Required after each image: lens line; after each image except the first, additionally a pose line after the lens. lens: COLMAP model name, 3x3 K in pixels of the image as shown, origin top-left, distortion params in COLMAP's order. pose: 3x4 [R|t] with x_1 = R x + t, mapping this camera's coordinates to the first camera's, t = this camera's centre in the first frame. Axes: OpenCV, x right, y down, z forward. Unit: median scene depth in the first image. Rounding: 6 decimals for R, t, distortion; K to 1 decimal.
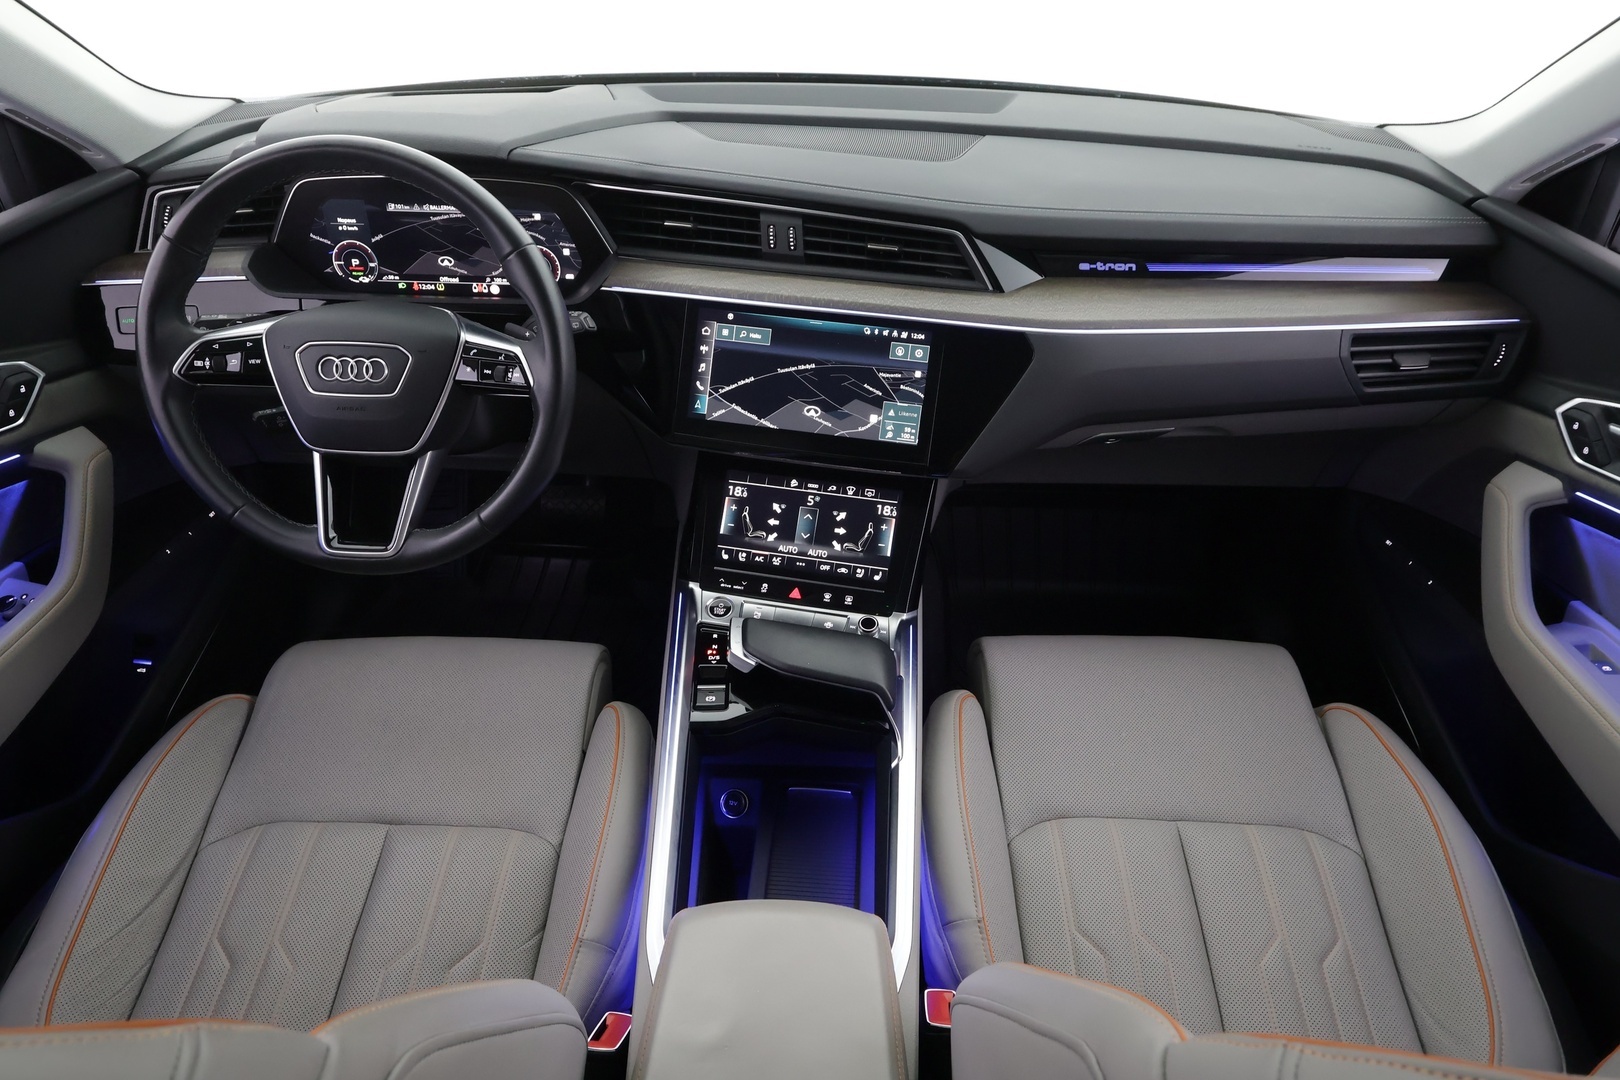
lens RADIAL K [[991.5, 0, 812.0], [0, 991.5, 533.5], [0, 0, 1]] dist [-0.004050, 0.006797]
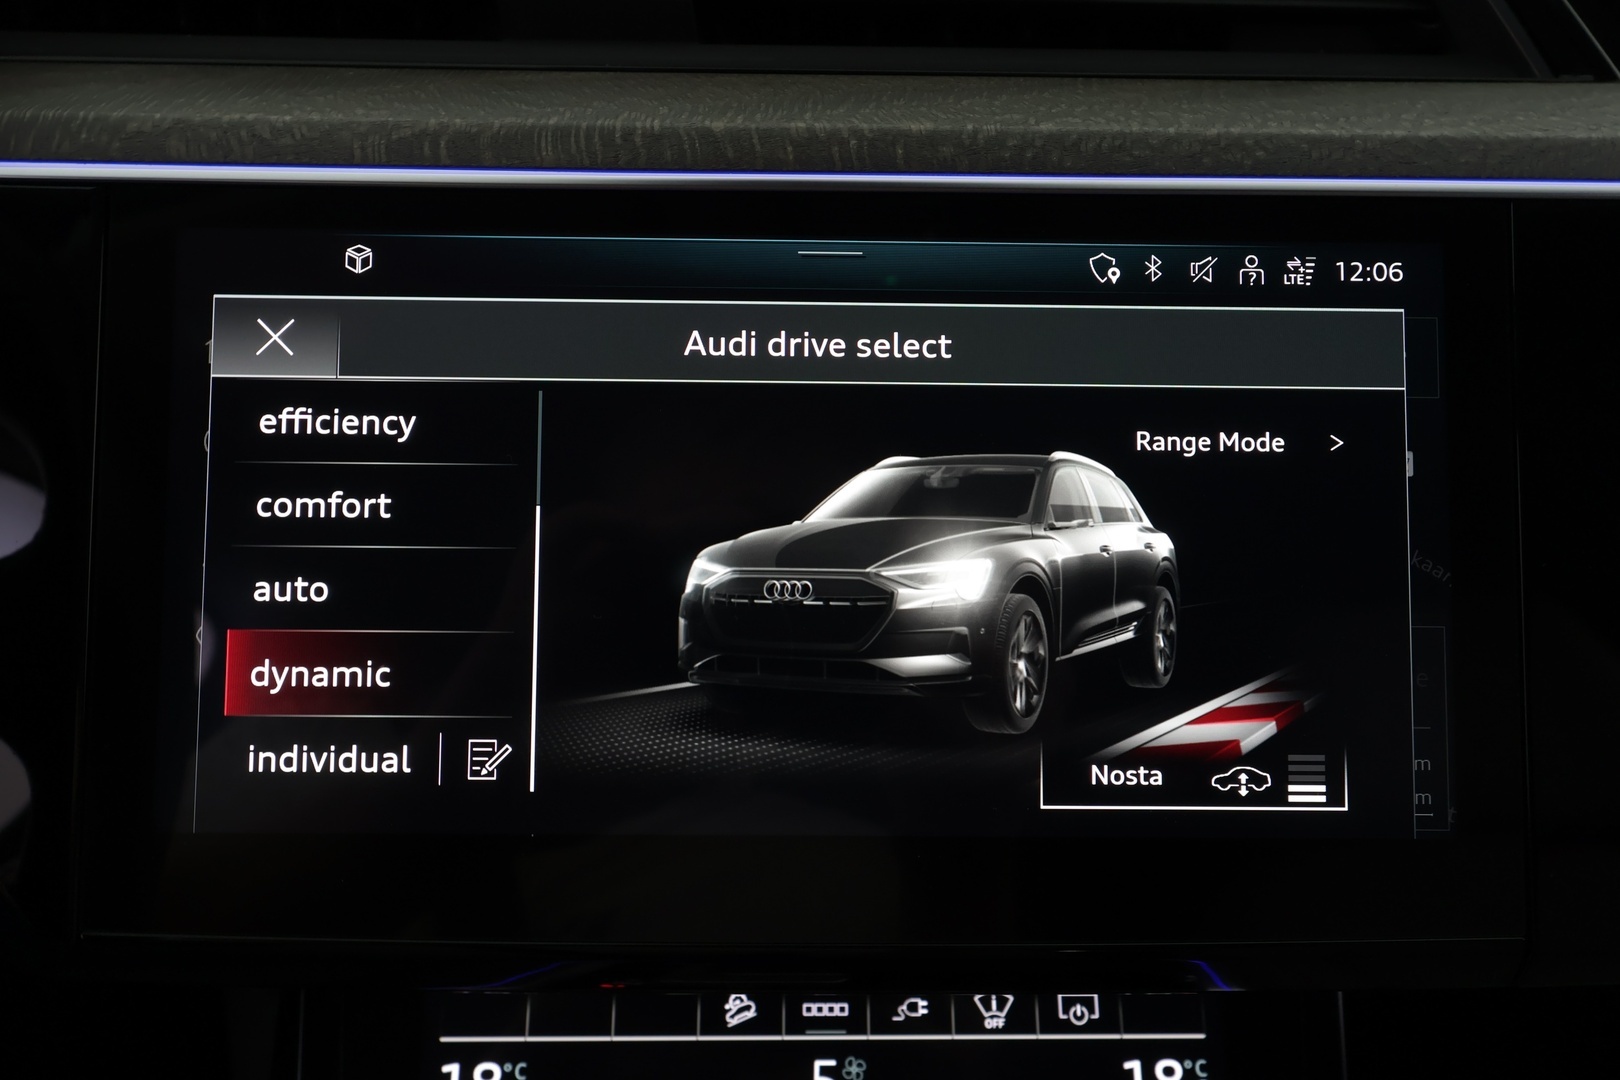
lens RADIAL K [[1265.1, 0, 817.7], [0, 1265.1, 541.8], [0, 0, 1]] dist [-0.014404, 0.014178]
pose [[0.975898, -0.101198, 0.193343, -0.049156], [0.129739, 0.981449, -0.141157, -0.121821], [-0.175471, 0.162839, 0.970924, 0.758389]]
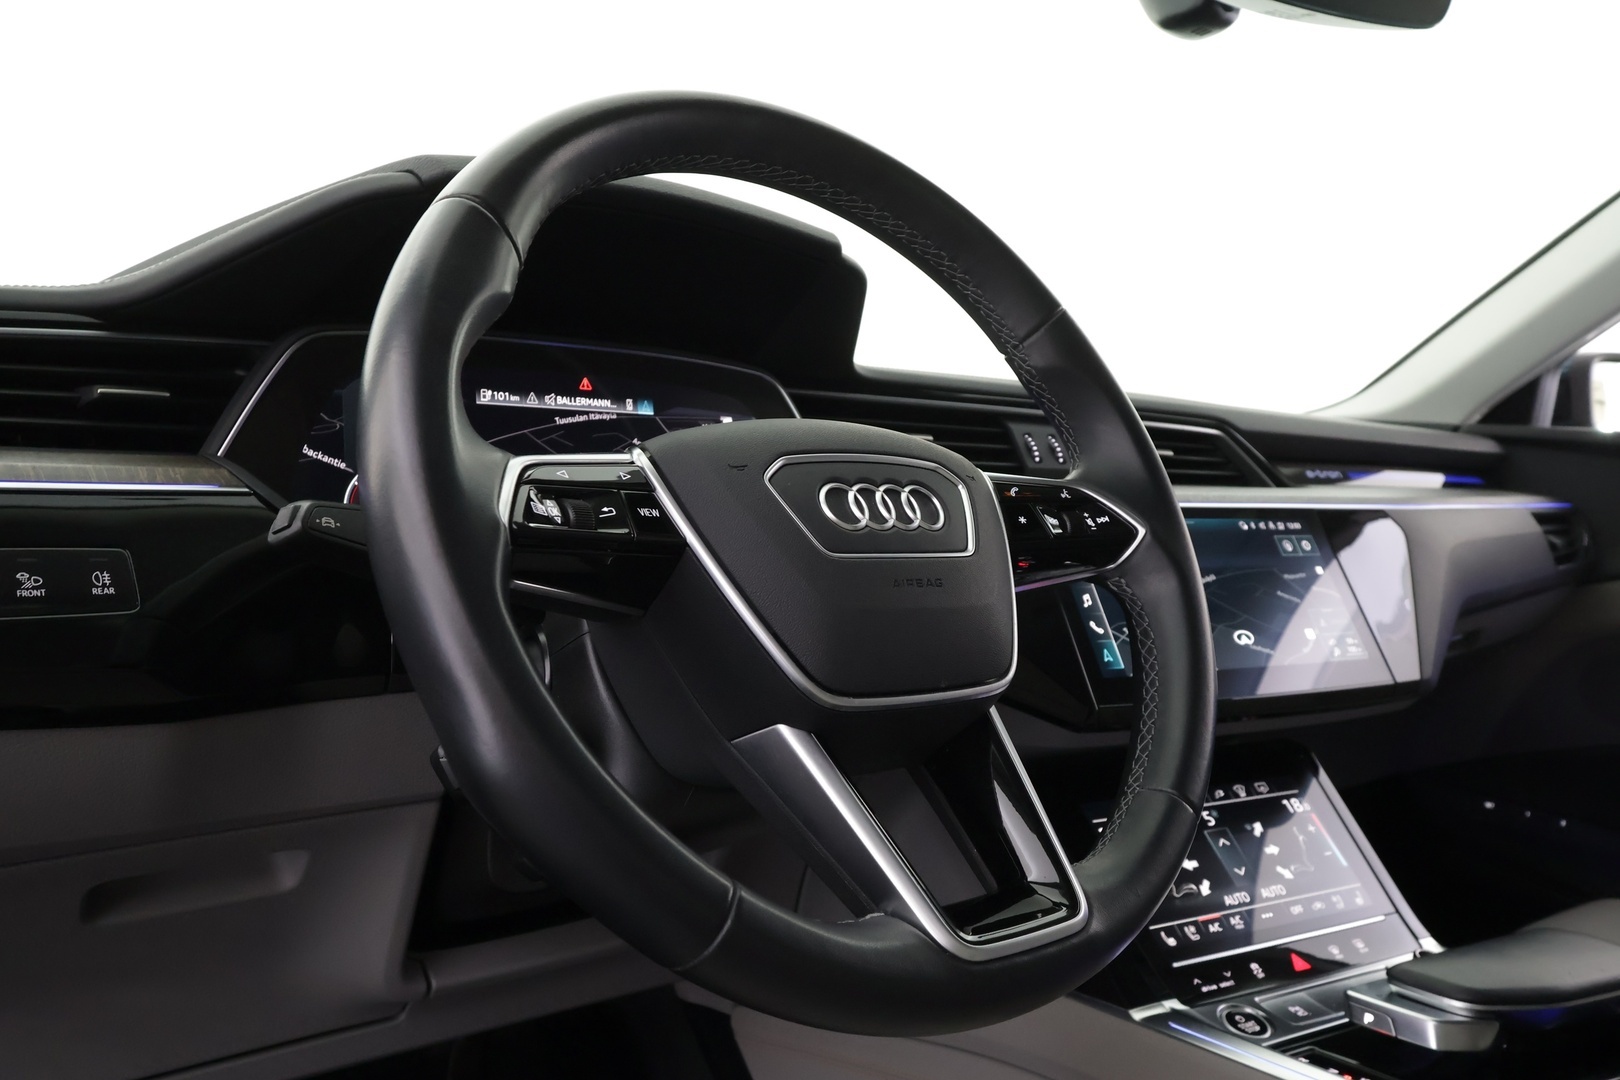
lens RADIAL K [[1214.5, 0, 818.6], [0, 1214.5, 527.9], [0, 0, 1]] dist [0.014638, -0.009773]
pose [[0.768653, -0.021135, 0.639317, -0.717185], [0.379260, 0.819893, -0.428880, 0.054673], [-0.515107, 0.572127, 0.638228, 0.581347]]
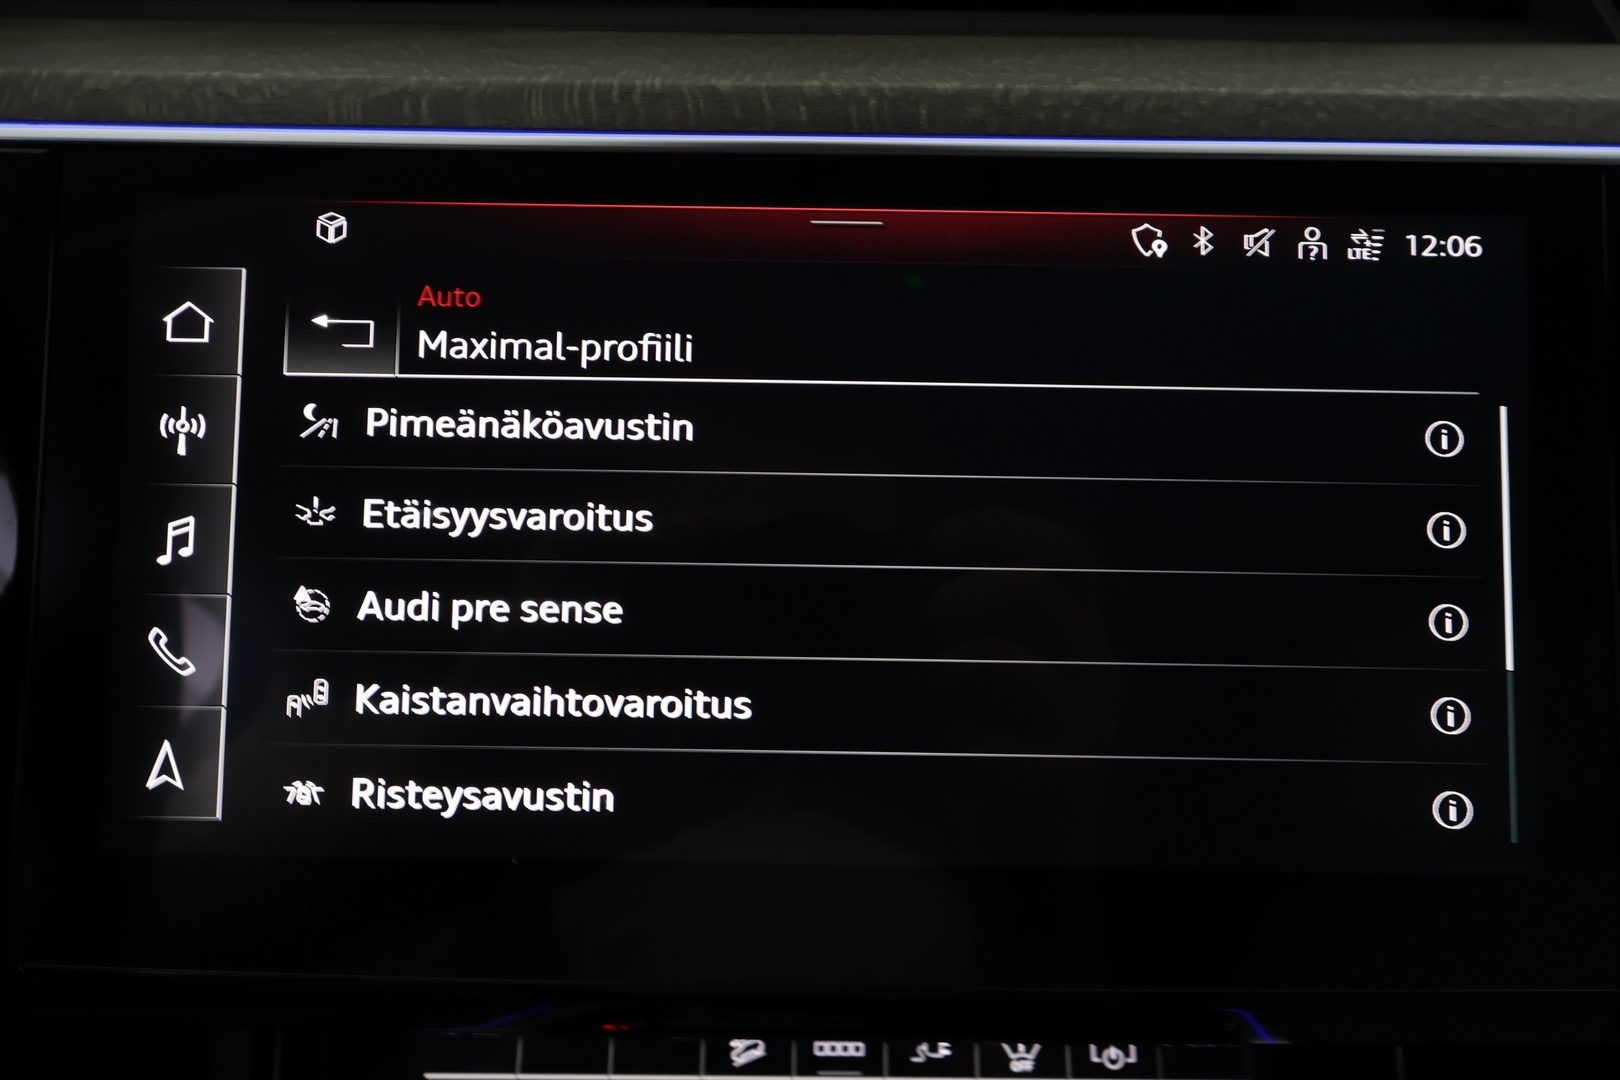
lens RADIAL K [[1265.1, 0, 823.1], [0, 1265.1, 548.2], [0, 0, 1]] dist [-0.014404, 0.014178]
pose [[0.979968, -0.092944, 0.176134, -0.042629], [0.120101, 0.981304, -0.150392, -0.121740], [-0.158863, 0.168533, 0.972810, 0.779398]]
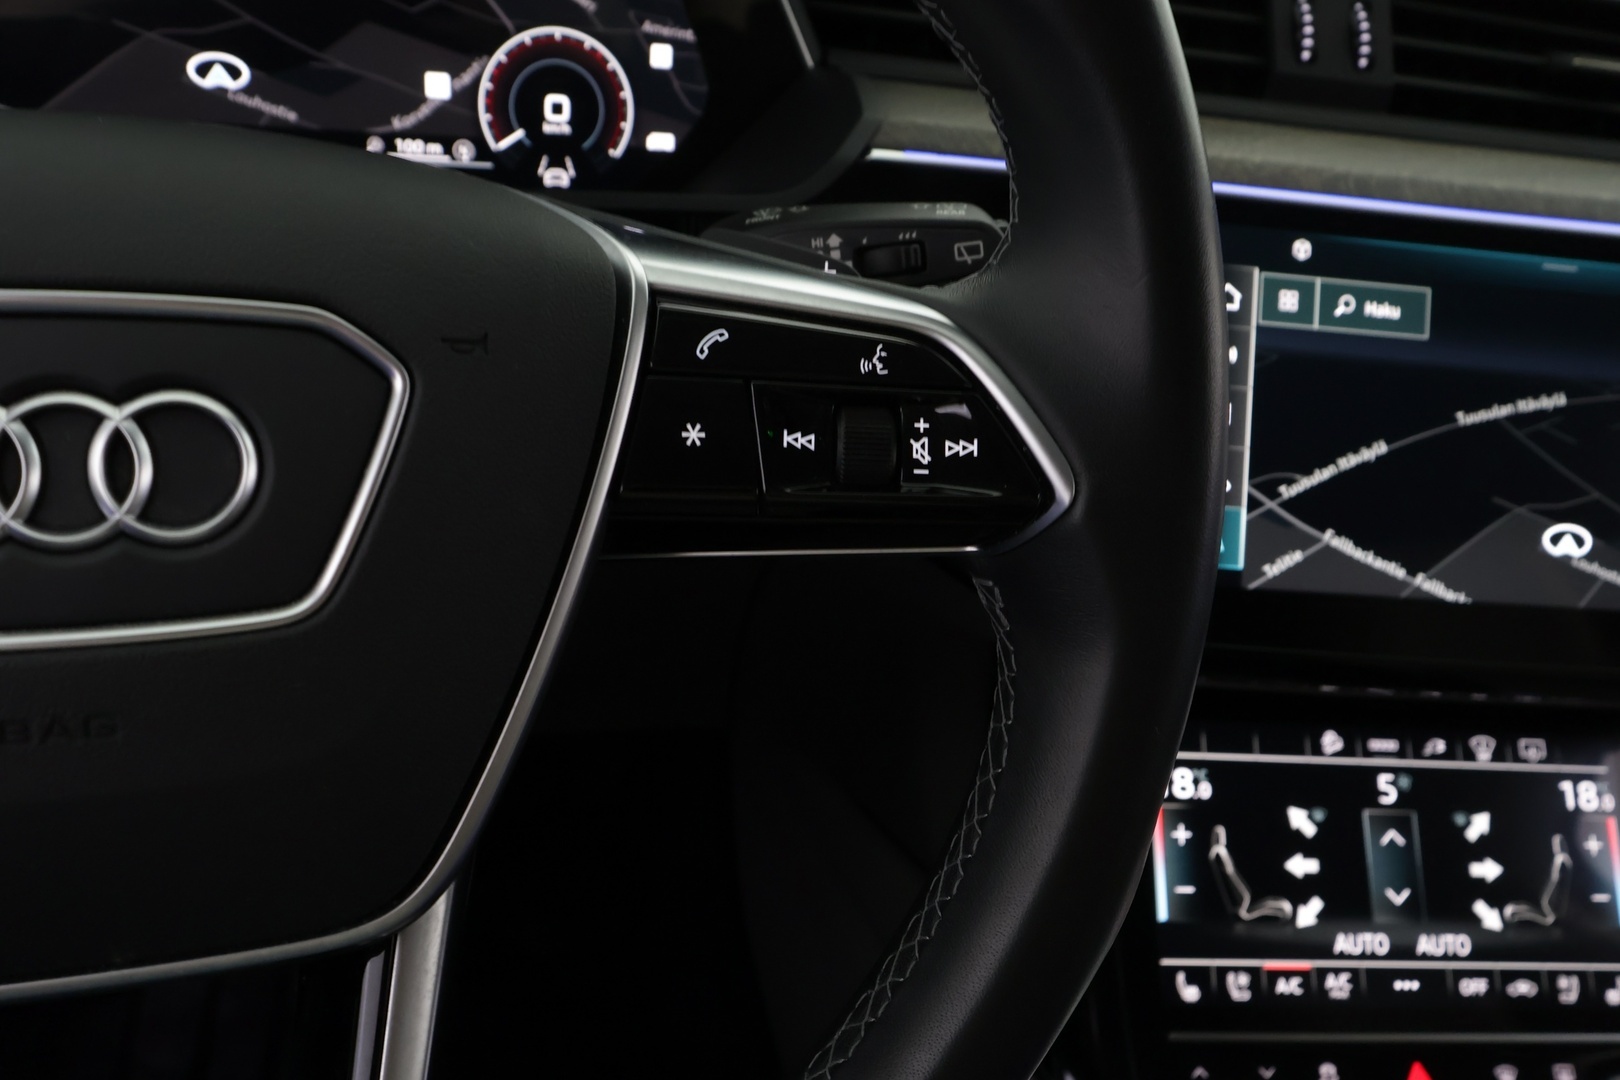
lens RADIAL K [[1265.1, 0, 821.2], [0, 1265.1, 538.6], [0, 0, 1]] dist [-0.014404, 0.014178]
pose [[0.952646, -0.057564, 0.298584, -0.343679], [0.085879, 0.992877, -0.082584, -0.109362], [-0.291703, 0.104315, 0.950804, 0.674441]]
